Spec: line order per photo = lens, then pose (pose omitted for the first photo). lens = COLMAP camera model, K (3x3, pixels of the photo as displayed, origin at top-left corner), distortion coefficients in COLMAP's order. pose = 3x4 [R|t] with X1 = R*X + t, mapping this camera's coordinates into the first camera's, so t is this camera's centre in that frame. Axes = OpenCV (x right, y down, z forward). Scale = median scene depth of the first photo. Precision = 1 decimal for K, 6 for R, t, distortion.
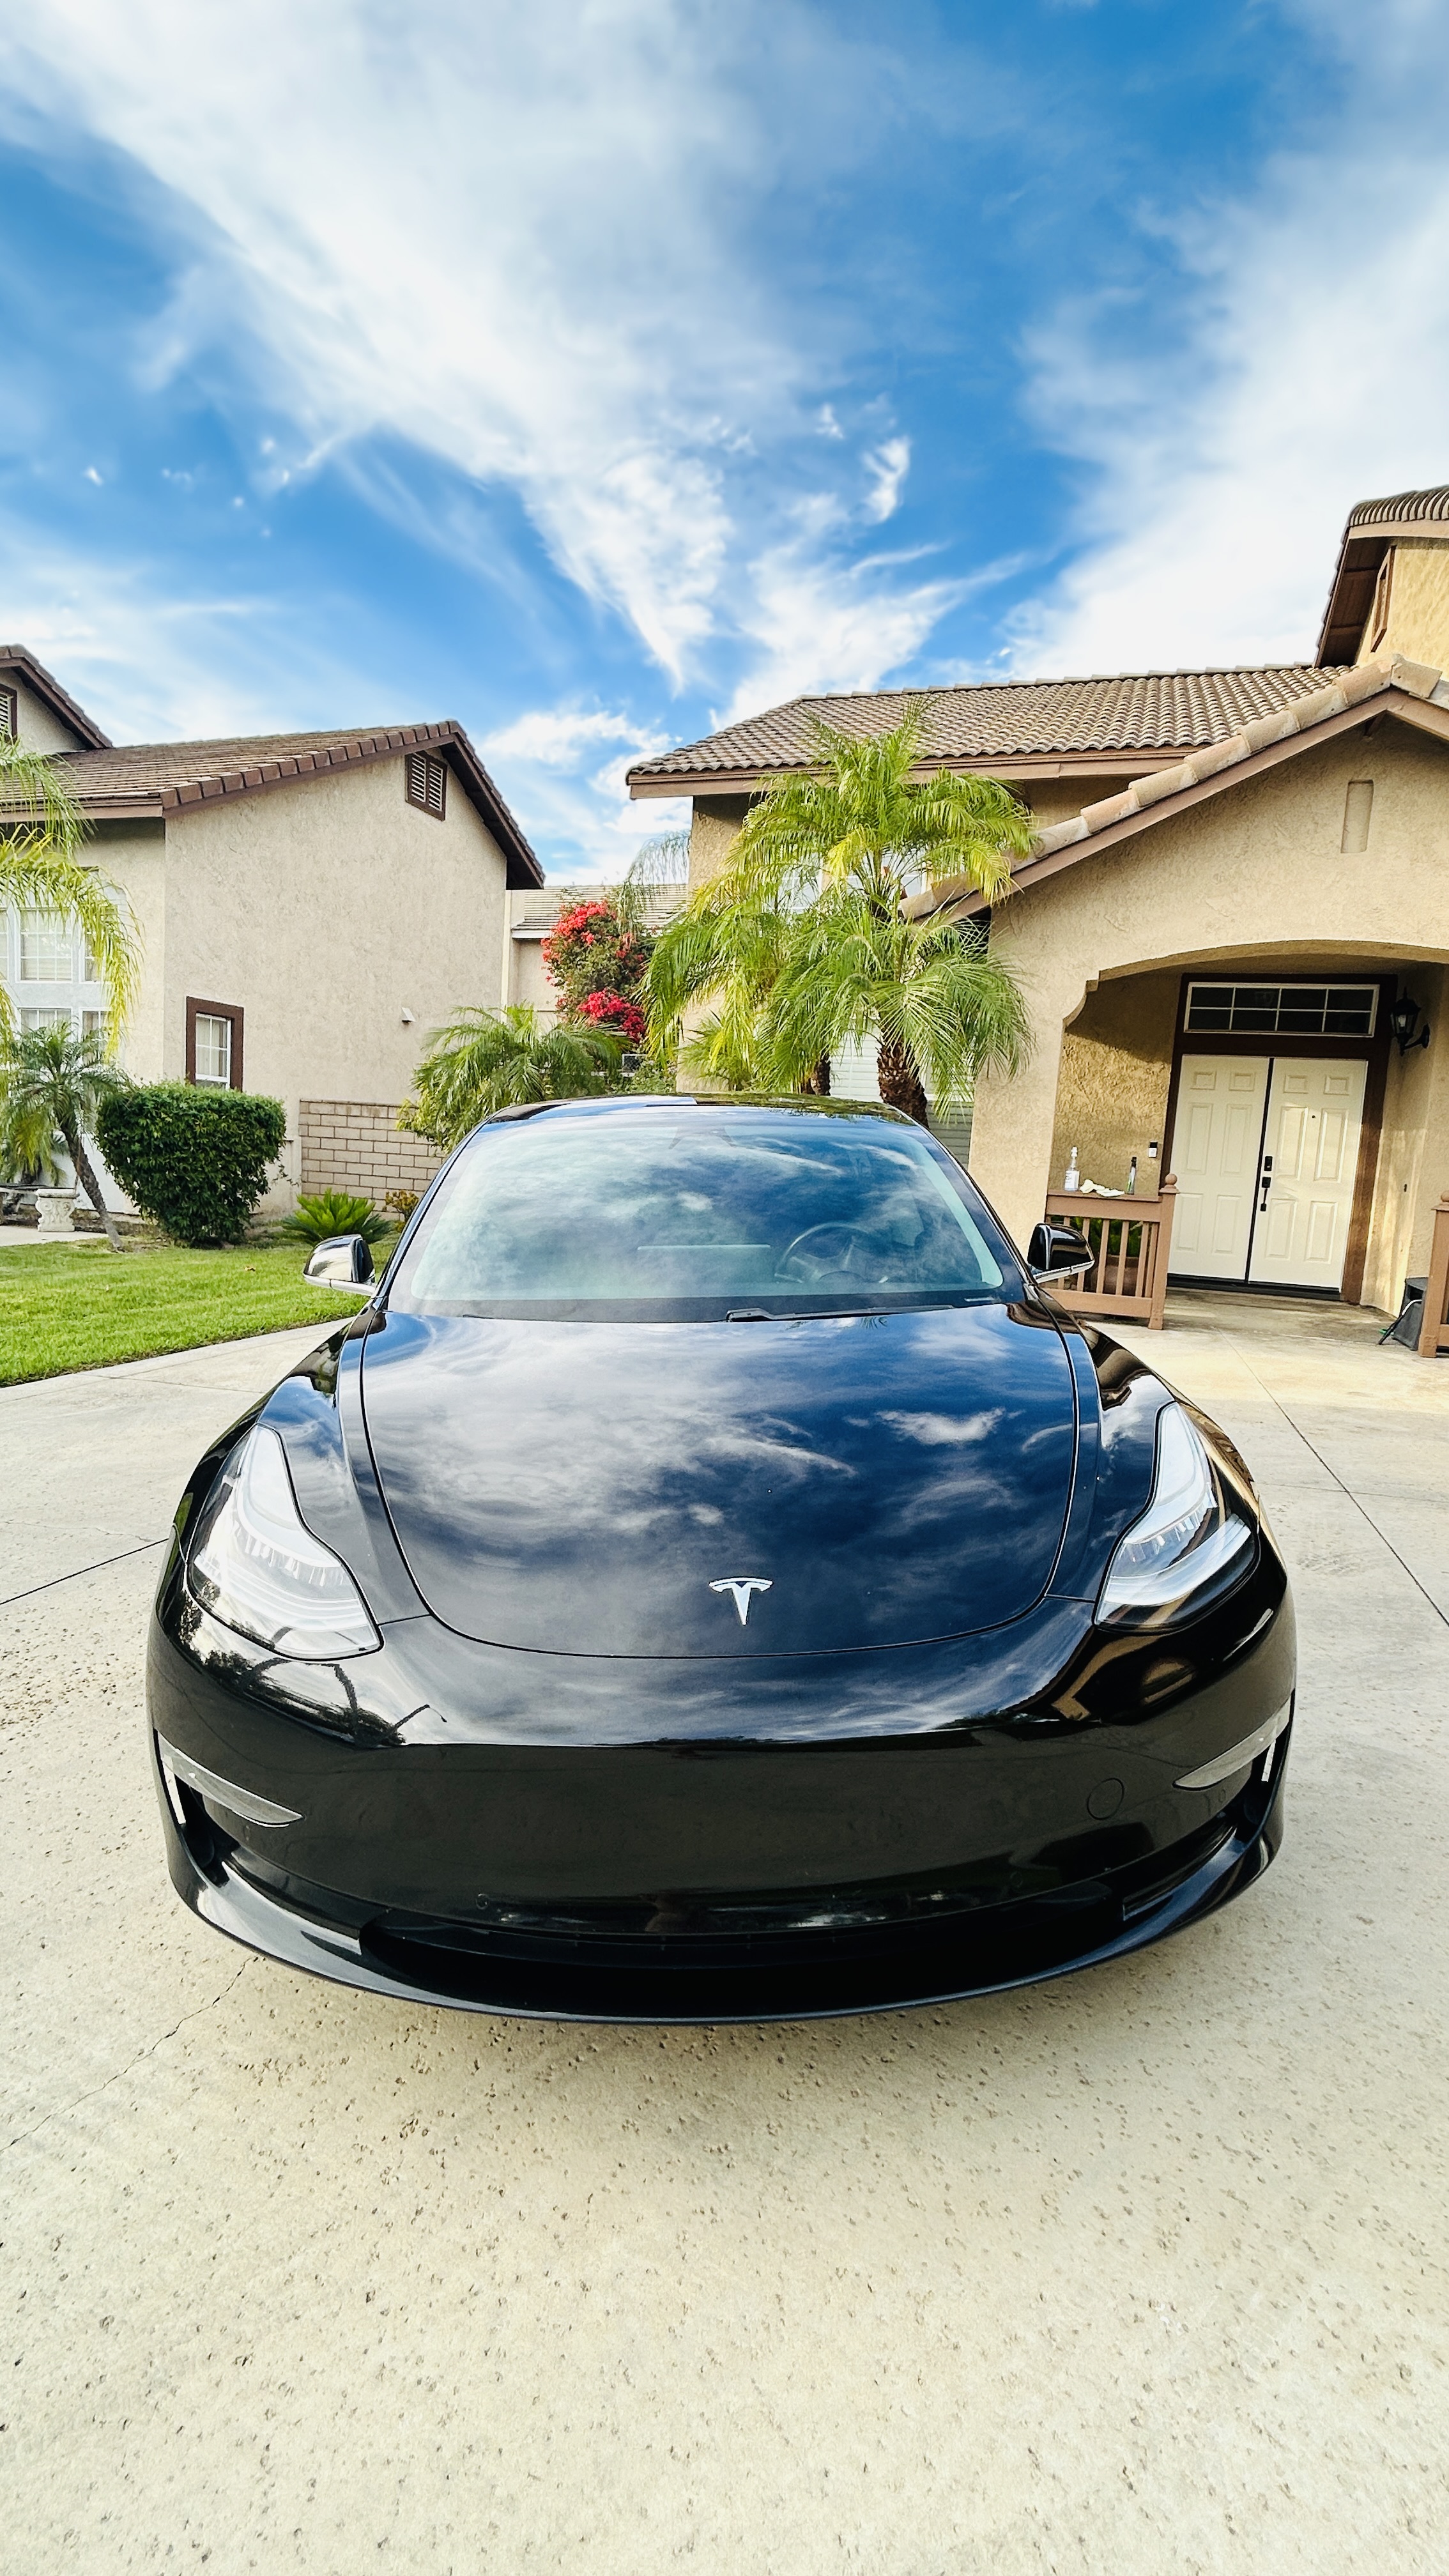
lens RADIAL K [[1127.5, 0, 723.5], [0, 1127.5, 1278.7], [0, 0, 1]] dist [-0.000842, -0.000240]
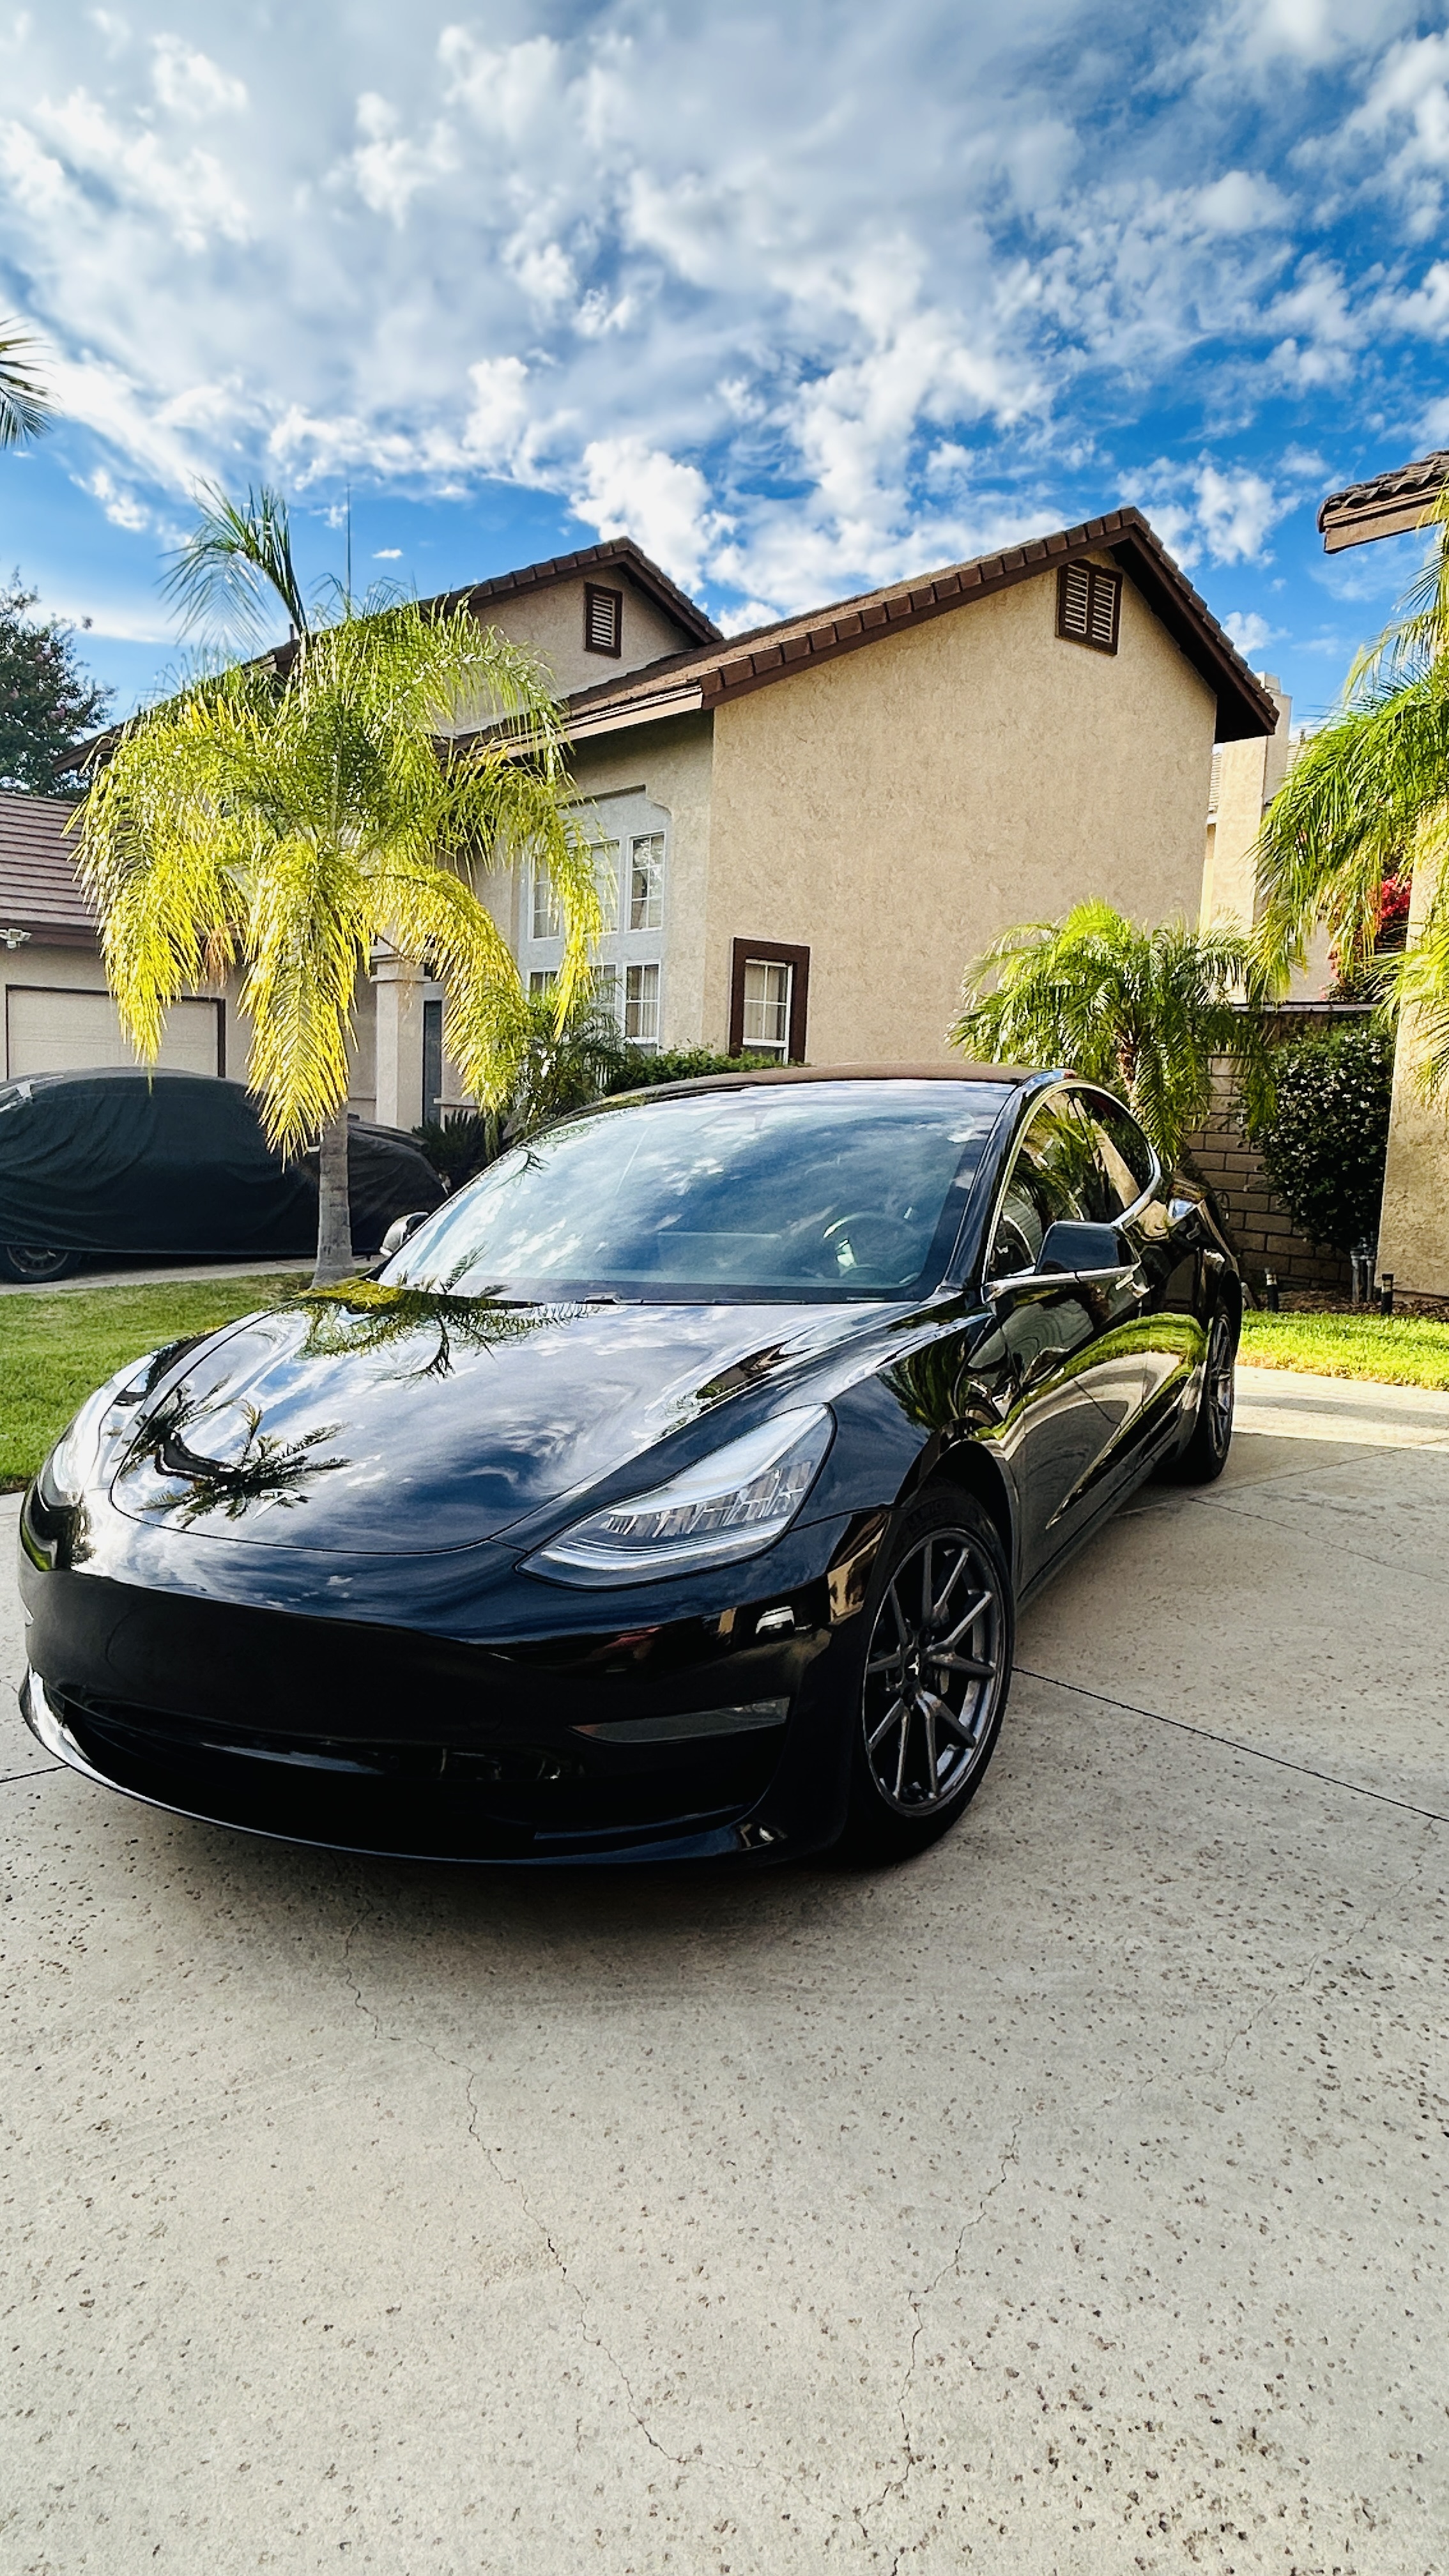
lens RADIAL K [[1514.9, 0, 724.5], [0, 1514.9, 1288.0], [0, 0, 1]] dist [0.000863, -0.013008]
pose [[0.847889, 0.039552, -0.528696, 0.110599], [-0.043705, 0.999034, 0.004647, -0.024424], [0.528369, 0.019166, 0.848799, 0.183655]]
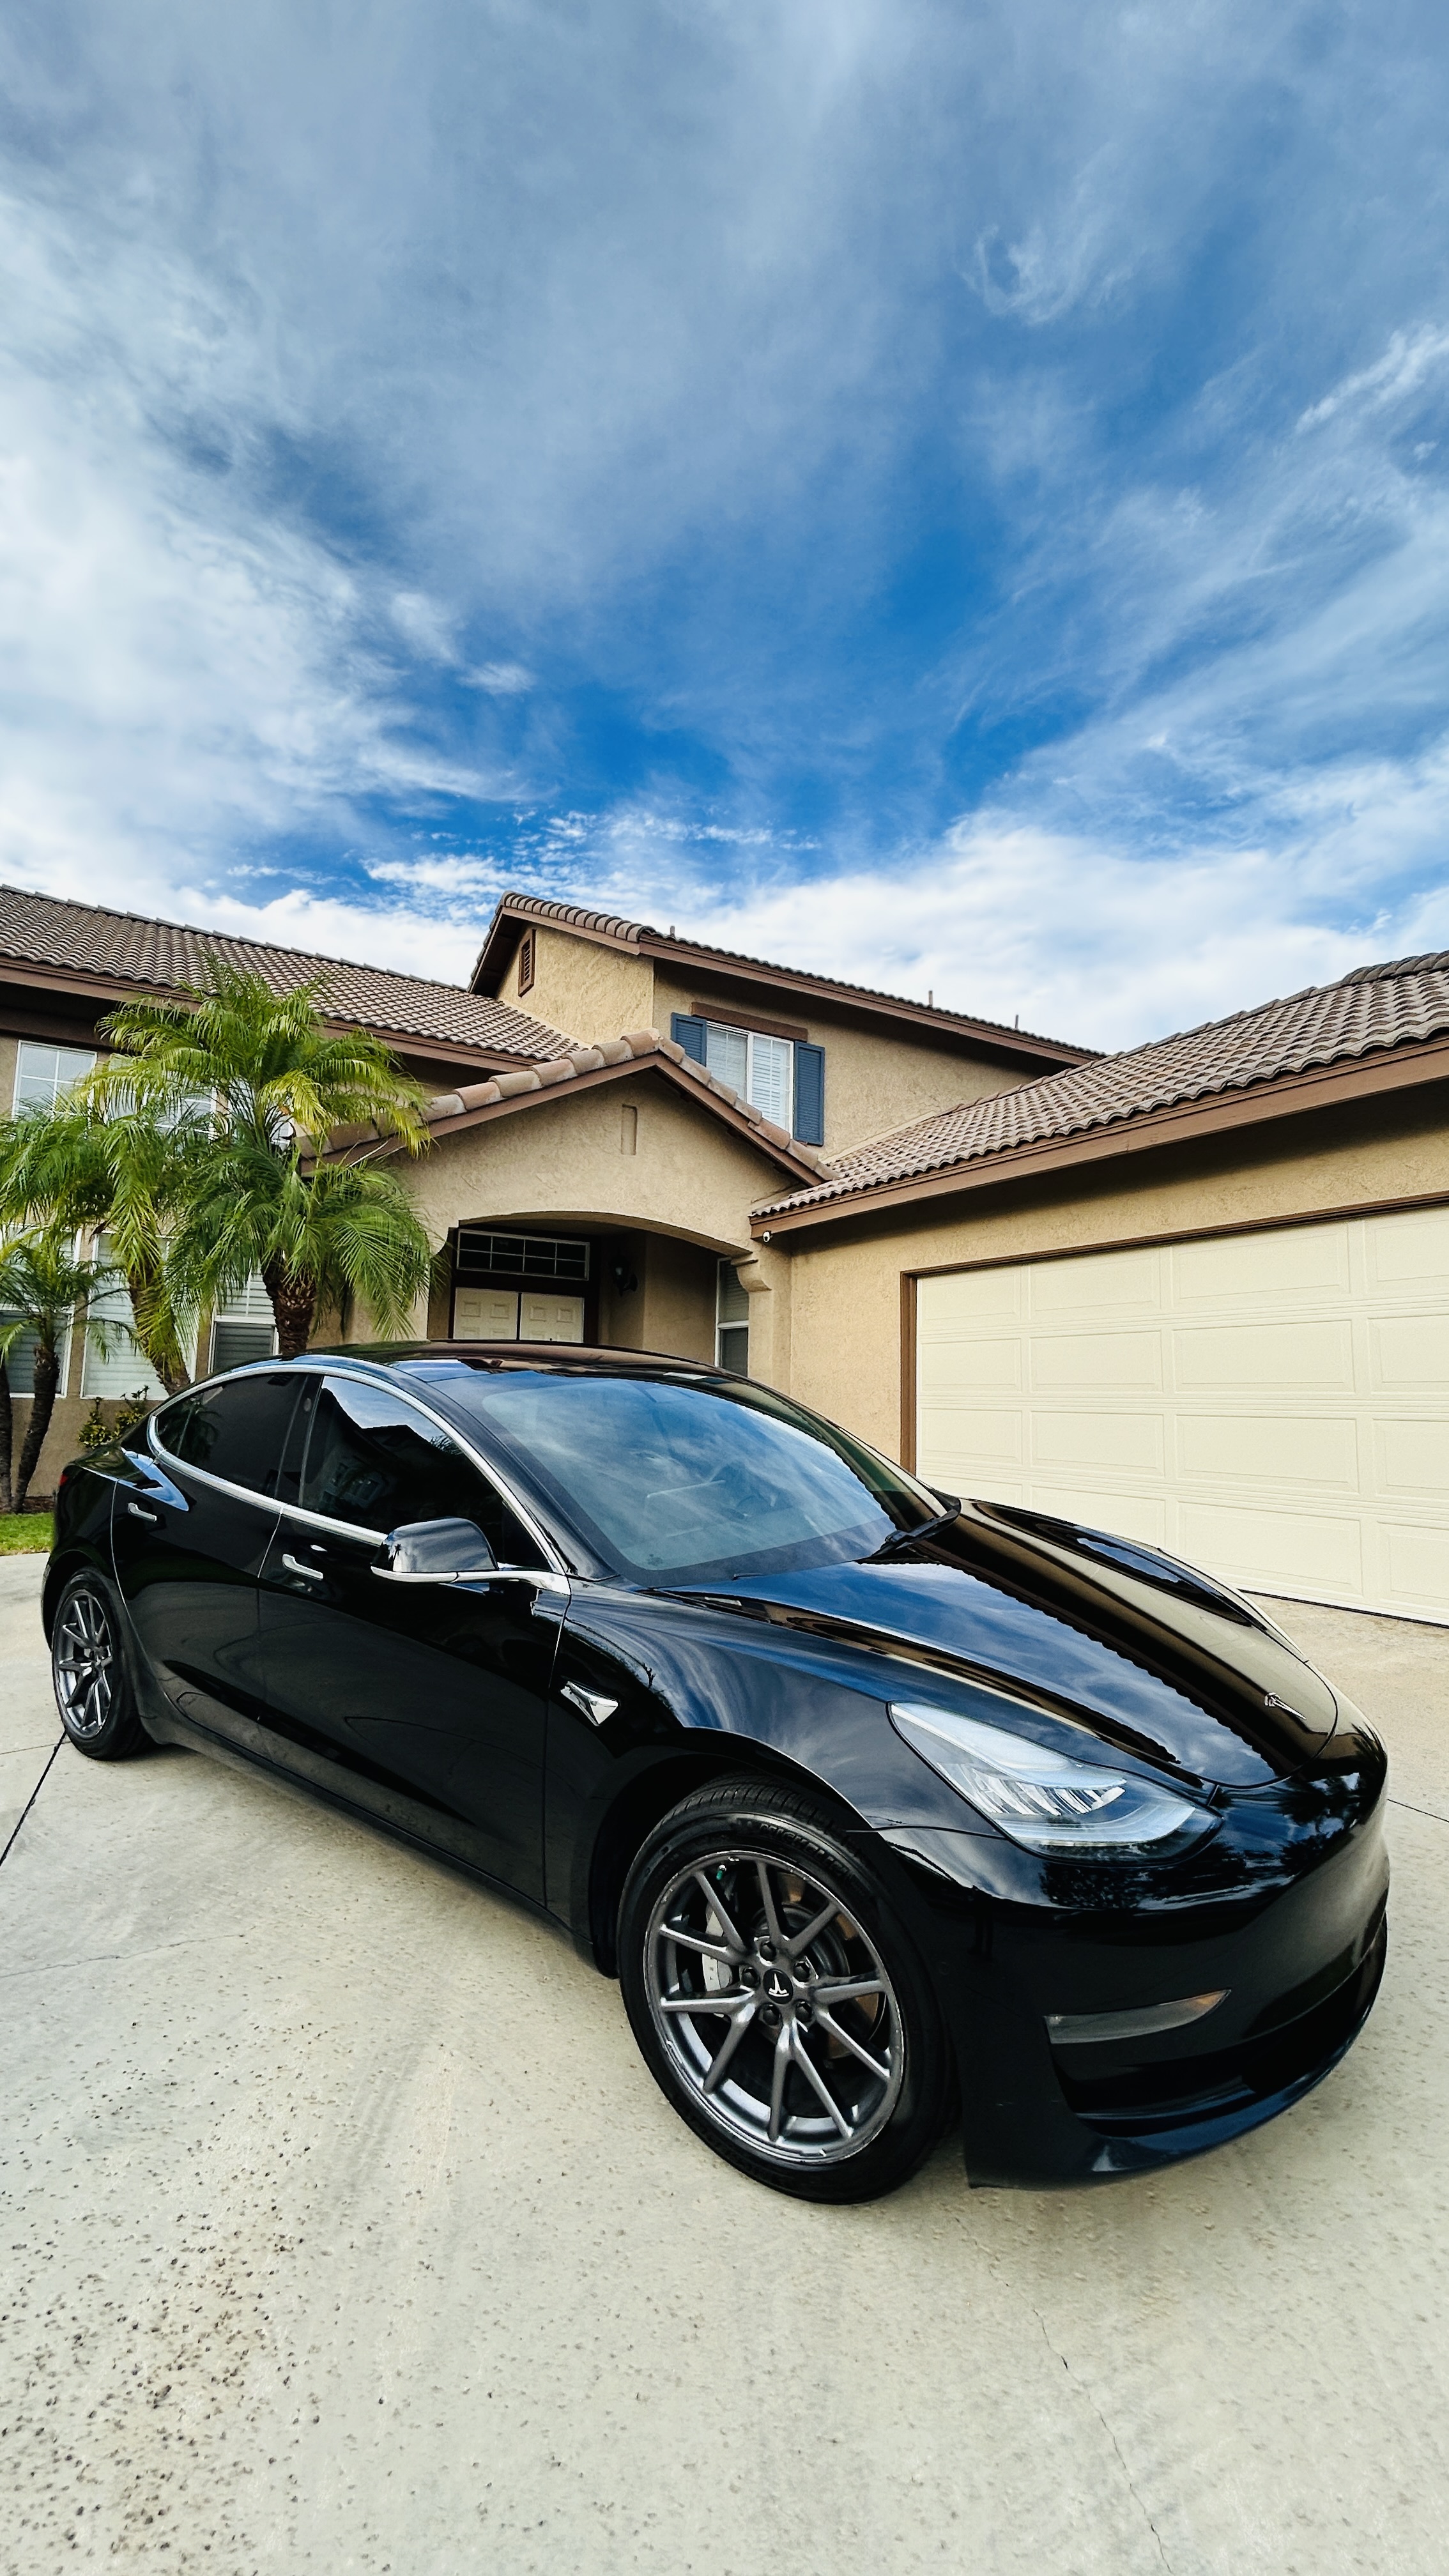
lens RADIAL K [[1037.9, 0, 724.5], [0, 1037.9, 1288.0], [0, 0, 1]] dist [0.007228, -0.000088]
pose [[0.658581, 0.035309, 0.751681, -0.269215], [0.097576, 0.986459, -0.131828, -0.030138], [-0.746157, 0.160165, 0.646217, 0.093134]]
